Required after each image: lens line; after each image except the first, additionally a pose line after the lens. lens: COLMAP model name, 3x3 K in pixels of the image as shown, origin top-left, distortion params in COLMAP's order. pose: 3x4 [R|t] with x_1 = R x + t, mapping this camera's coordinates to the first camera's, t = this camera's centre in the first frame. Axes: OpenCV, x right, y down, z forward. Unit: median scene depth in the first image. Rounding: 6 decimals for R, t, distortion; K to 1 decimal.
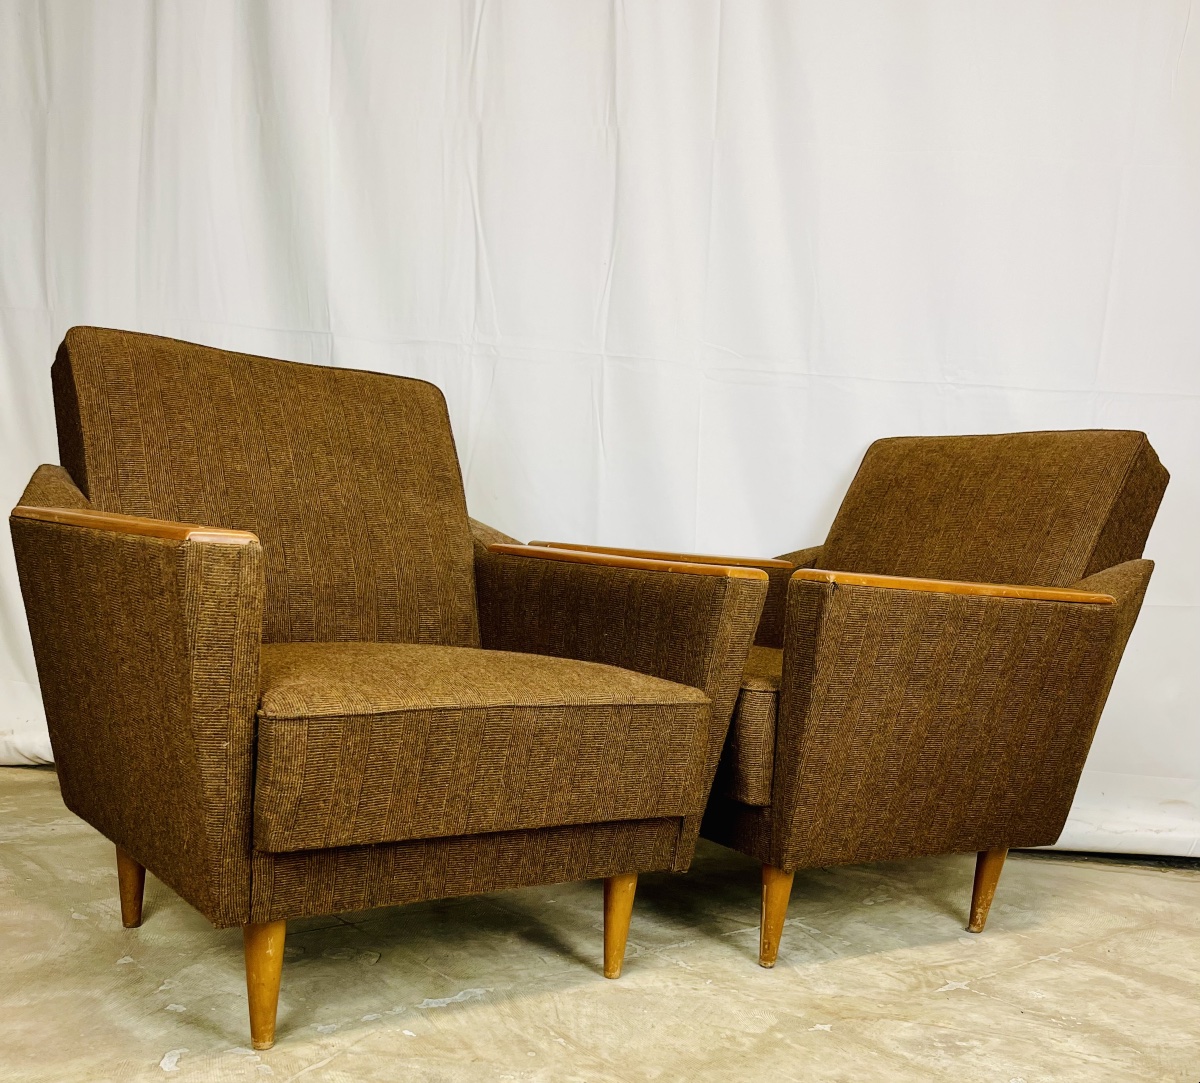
lens RADIAL K [[1209.1, 0, 601.6], [0, 1209.1, 813.5], [0, 0, 1]] dist [0.047512, -0.064618]
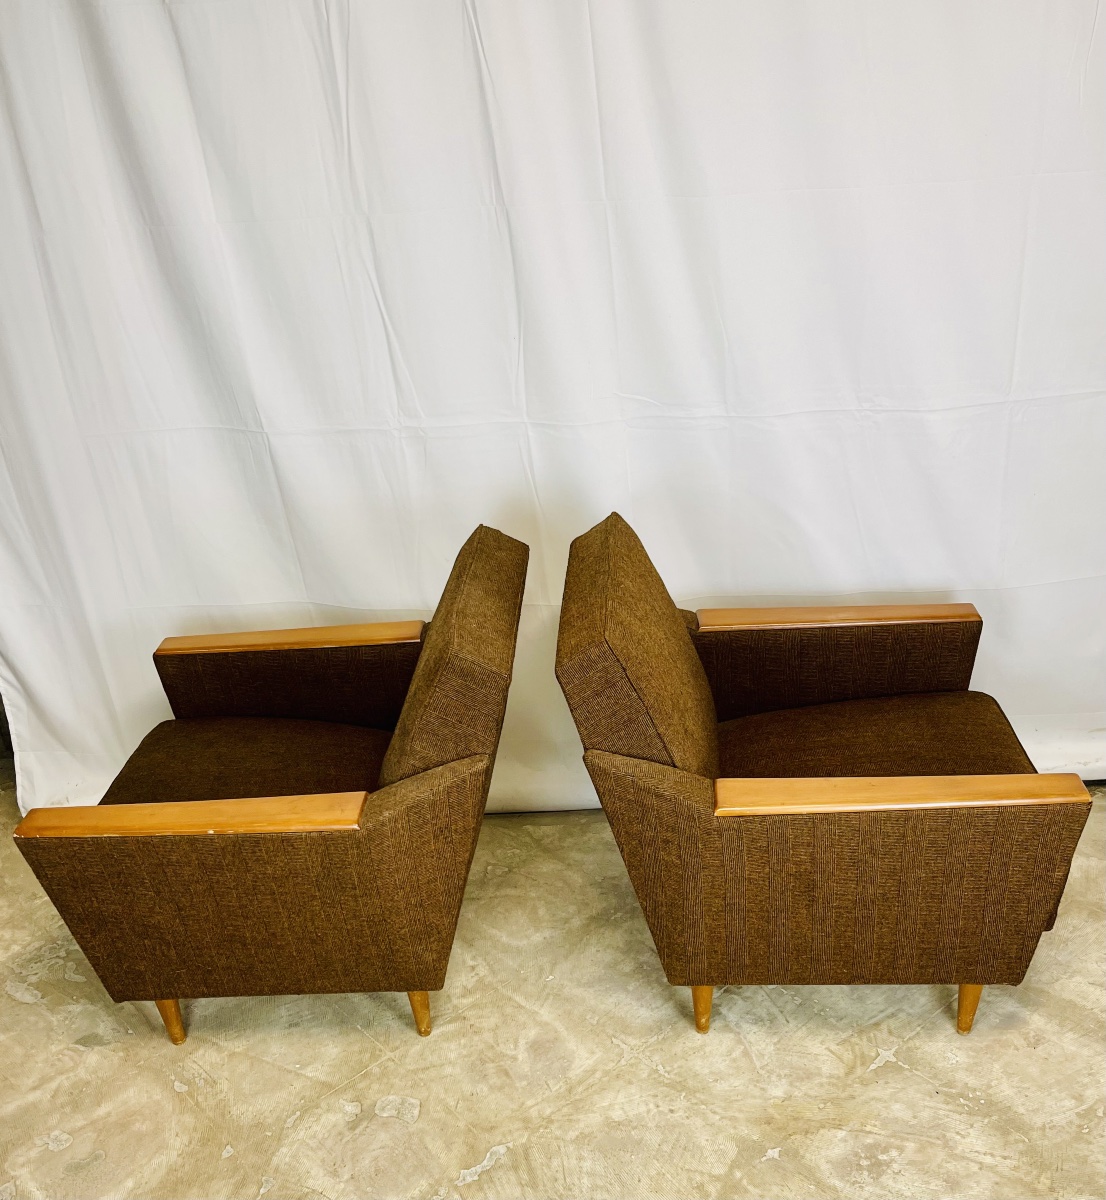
lens RADIAL K [[1174.5, 0, 568.0], [0, 1174.5, 764.9], [0, 0, 1]] dist [0.023985, -0.001756]
pose [[0.989980, -0.123834, -0.067851, 0.099709], [0.138548, 0.944630, 0.297453, -0.580785], [0.027260, -0.303873, 0.952323, -0.055792]]
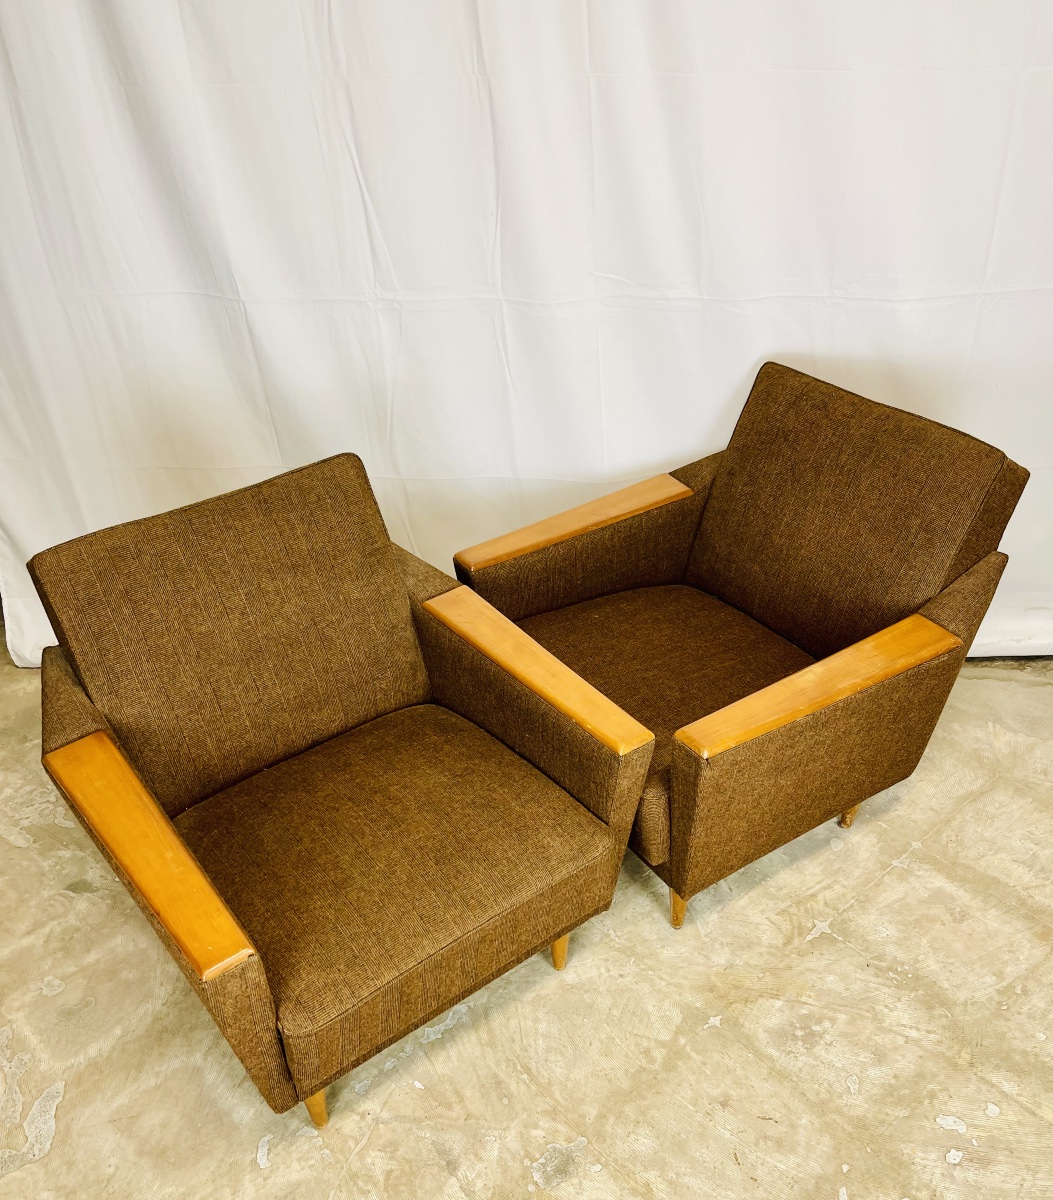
lens RADIAL K [[1060.3, 0, 524.2], [0, 1060.3, 690.6], [0, 0, 1]] dist [0.022319, 0.001892]
pose [[0.993534, -0.087501, -0.072342, 0.084266], [0.109525, 0.906508, 0.407734, -0.649984], [0.029901, -0.413021, 0.910230, 0.049944]]
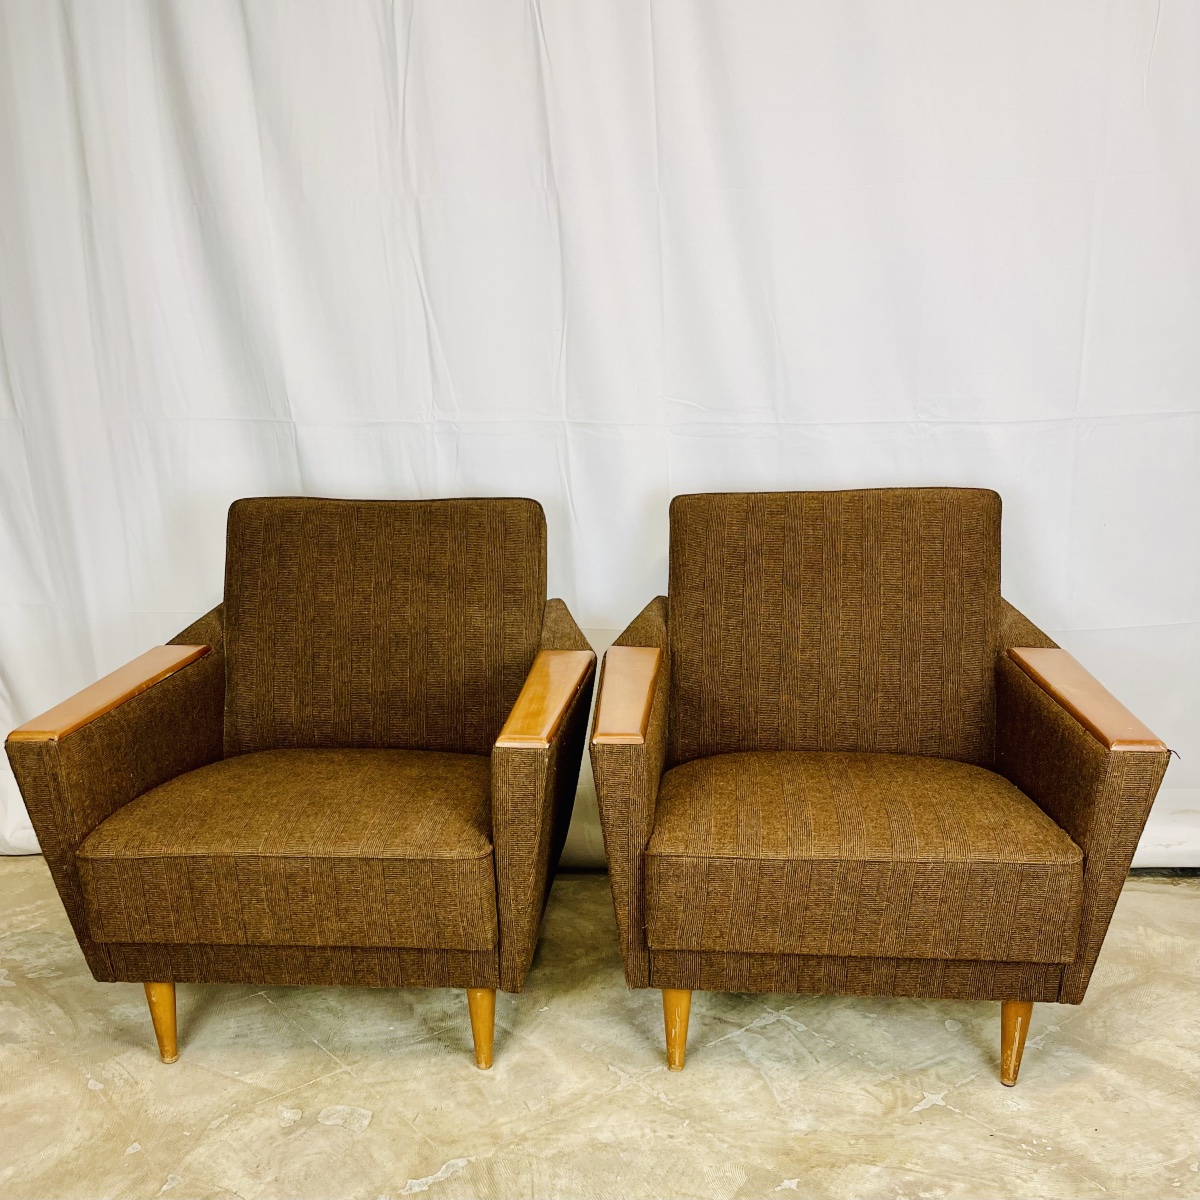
lens RADIAL K [[1207.4, 0, 604.2], [0, 1207.4, 787.8], [0, 0, 1]] dist [0.021148, 0.008674]
pose [[0.994968, -0.072338, -0.069318, 0.115725], [0.079272, 0.991502, 0.103145, -0.267647], [0.061268, -0.108121, 0.992248, -0.000526]]
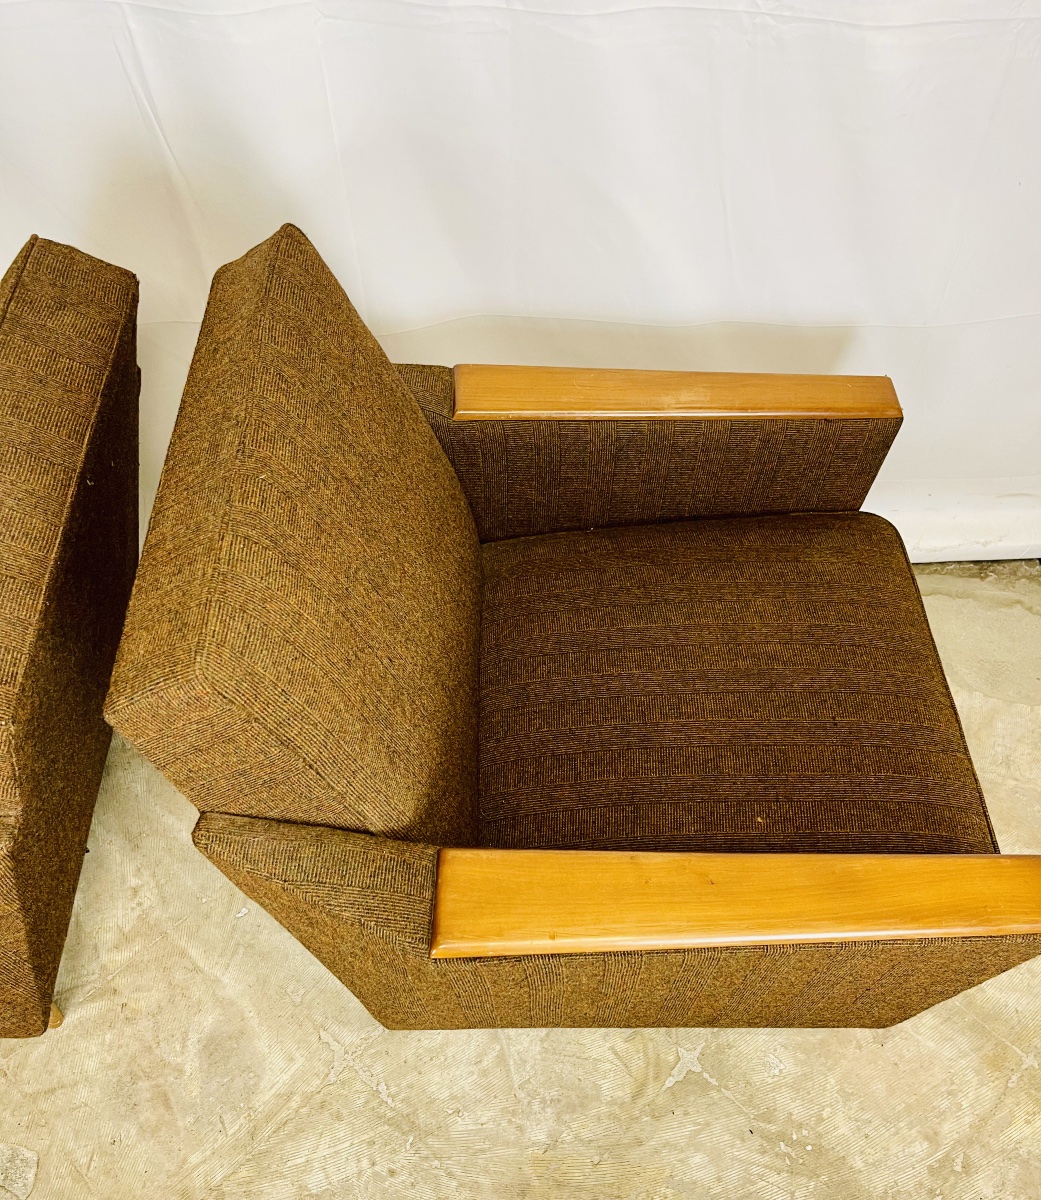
lens RADIAL K [[1052.7, 0, 518.1], [0, 1052.7, 690.1], [0, 0, 1]] dist [0.070157, -0.096351]
pose [[0.995162, -0.097618, -0.011073, 0.219106], [0.080414, 0.744615, 0.662632, -0.655556], [-0.056440, -0.660317, 0.748863, 0.647992]]
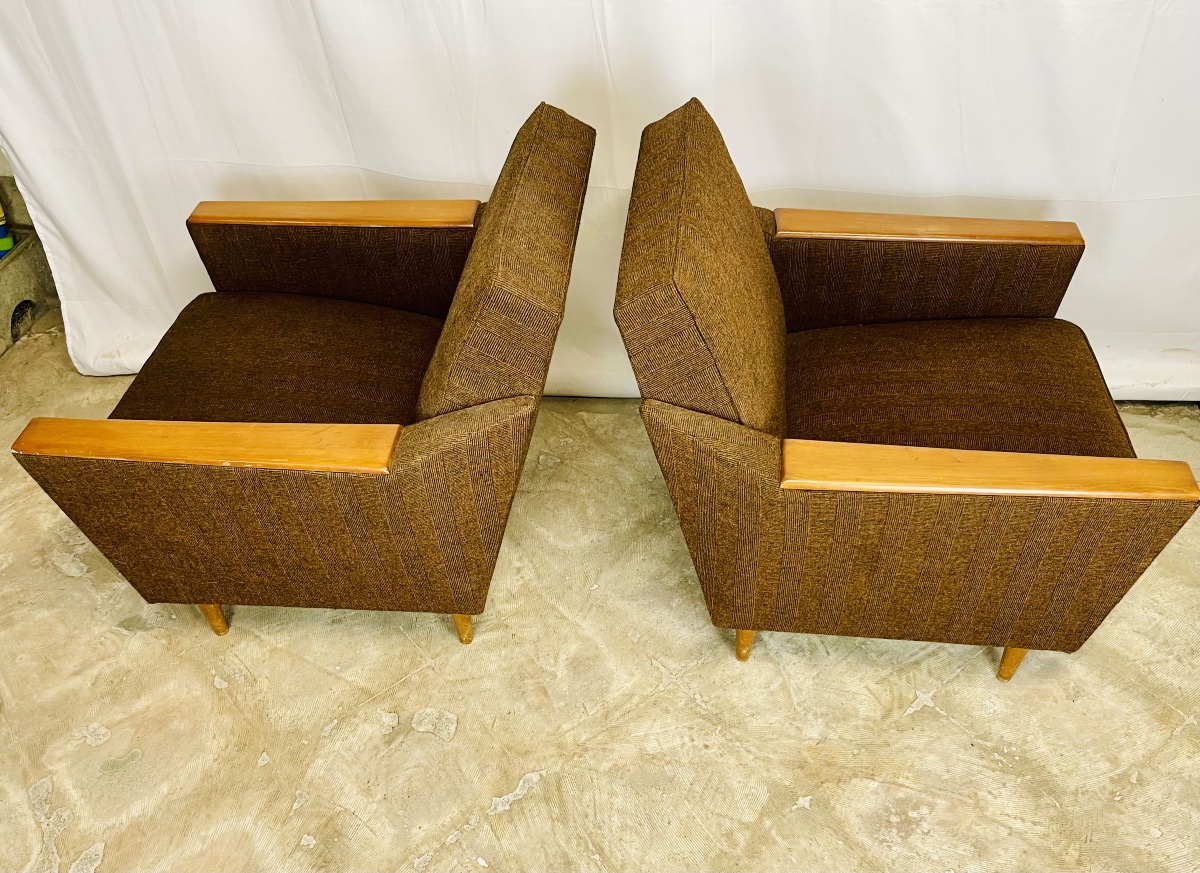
lens RADIAL K [[1003.0, 0, 626.4], [0, 1003.0, 501.8], [0, 0, 1]] dist [0.038901, -0.029920]
pose [[0.995180, -0.045002, -0.087128, 0.098951], [0.083454, 0.855232, 0.511482, -0.625051], [0.051497, -0.516288, 0.854865, 0.237326]]
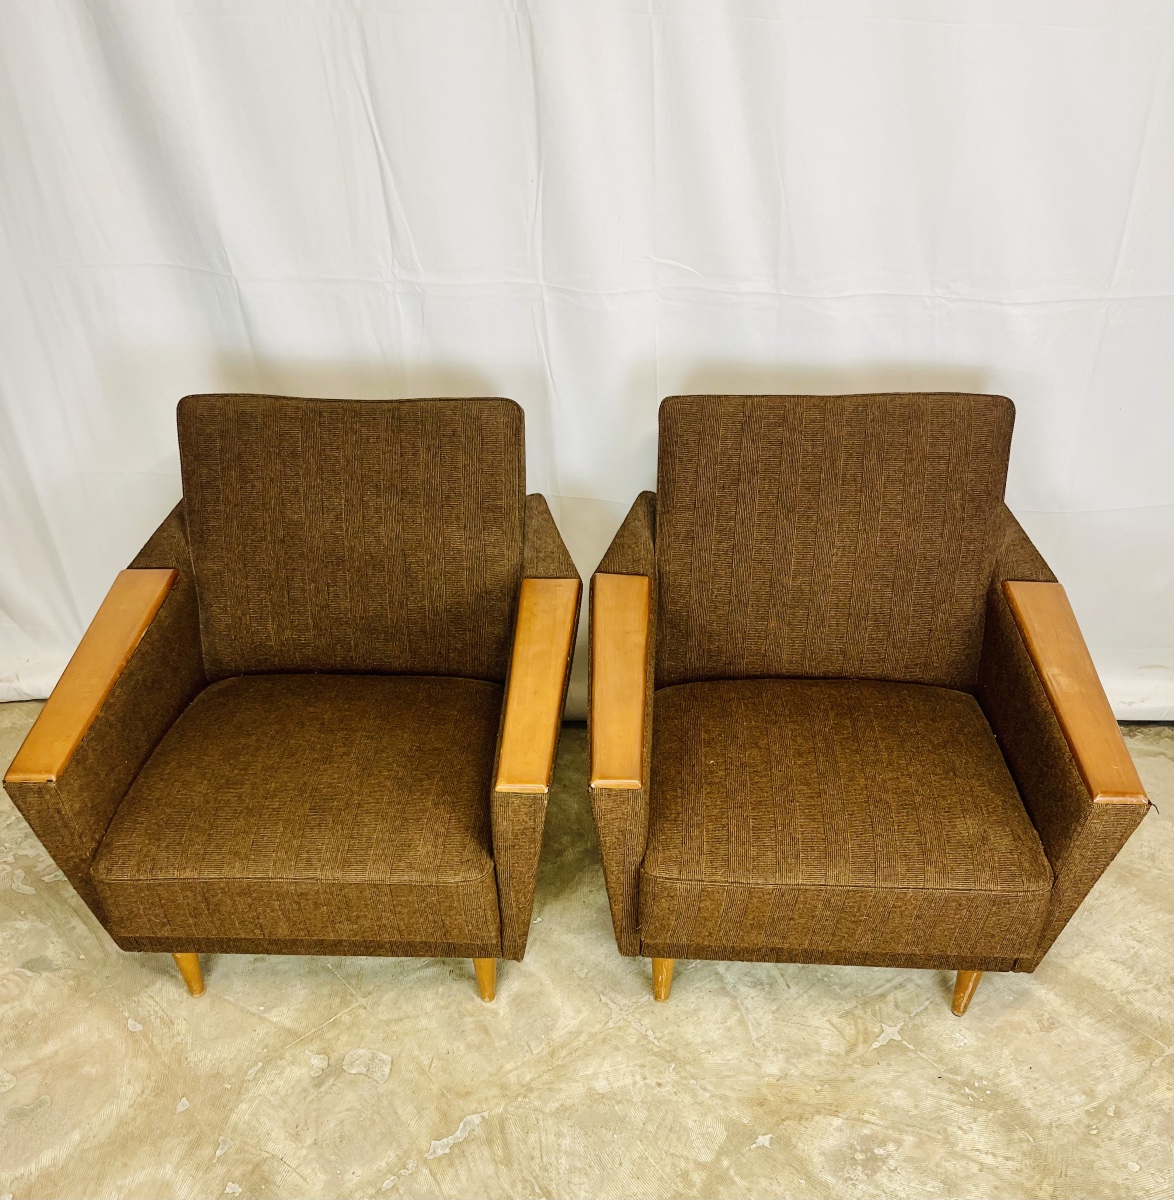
lens RADIAL K [[1178.1, 0, 590.3], [0, 1178.1, 783.5], [0, 0, 1]] dist [0.029390, -0.014944]
pose [[0.996277, -0.058142, -0.063656, 0.102259], [0.080861, 0.886279, 0.456038, -0.655142], [0.029902, -0.459487, 0.887681, 0.115233]]
